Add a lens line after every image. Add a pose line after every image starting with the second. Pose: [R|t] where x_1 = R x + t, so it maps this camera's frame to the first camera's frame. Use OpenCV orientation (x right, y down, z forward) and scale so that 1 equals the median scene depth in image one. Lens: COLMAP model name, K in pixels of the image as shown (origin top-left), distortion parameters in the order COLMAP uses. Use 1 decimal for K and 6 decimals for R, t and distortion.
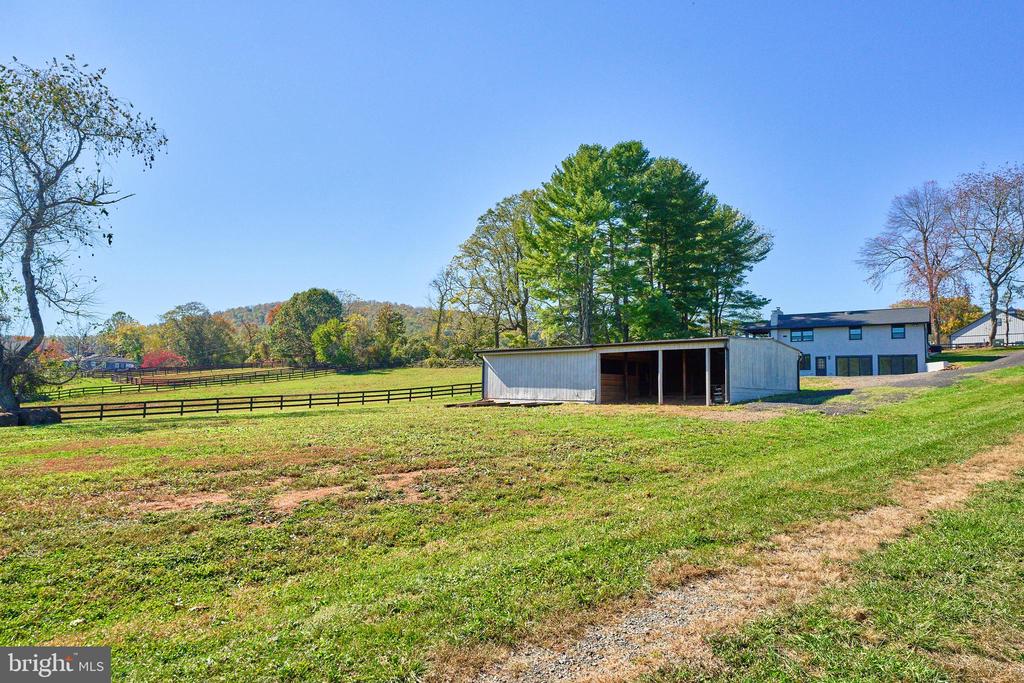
lens RADIAL K [[605.9, 0, 512.0], [0, 605.9, 341.5], [0, 0, 1]] dist [0.003375, 0.000485]
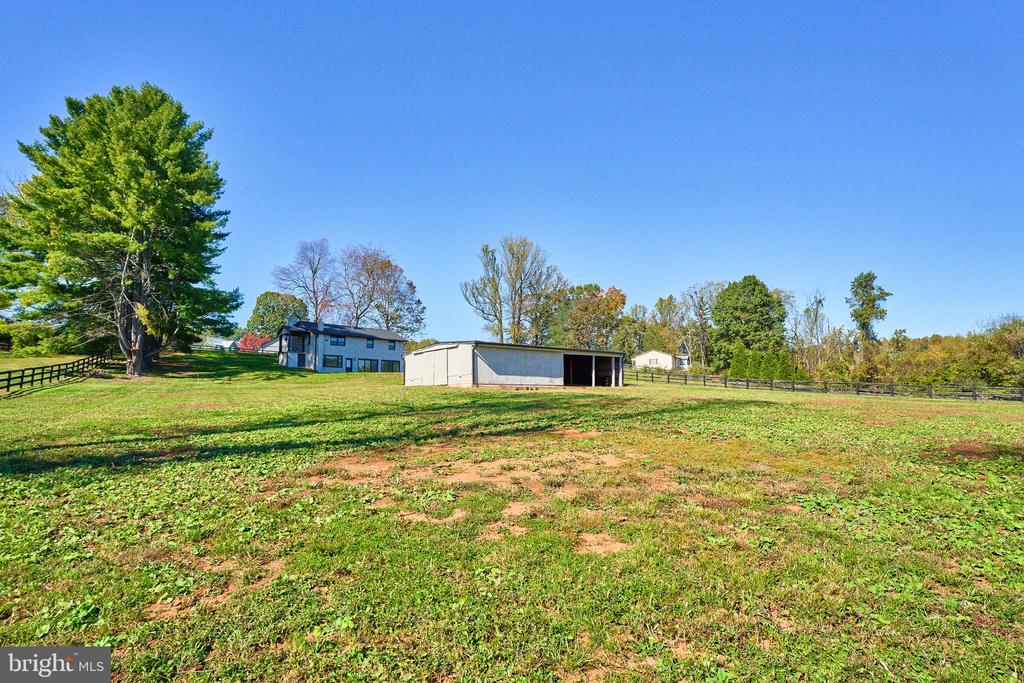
lens RADIAL K [[522.7, 0, 512.0], [0, 522.7, 341.5], [0, 0, 1]] dist [-0.001026, -0.000082]
pose [[0.265015, 0.086641, 0.960344, -0.706585], [-0.077971, 0.994619, -0.068216, 0.053346], [-0.961087, -0.056800, 0.270344, 0.464435]]
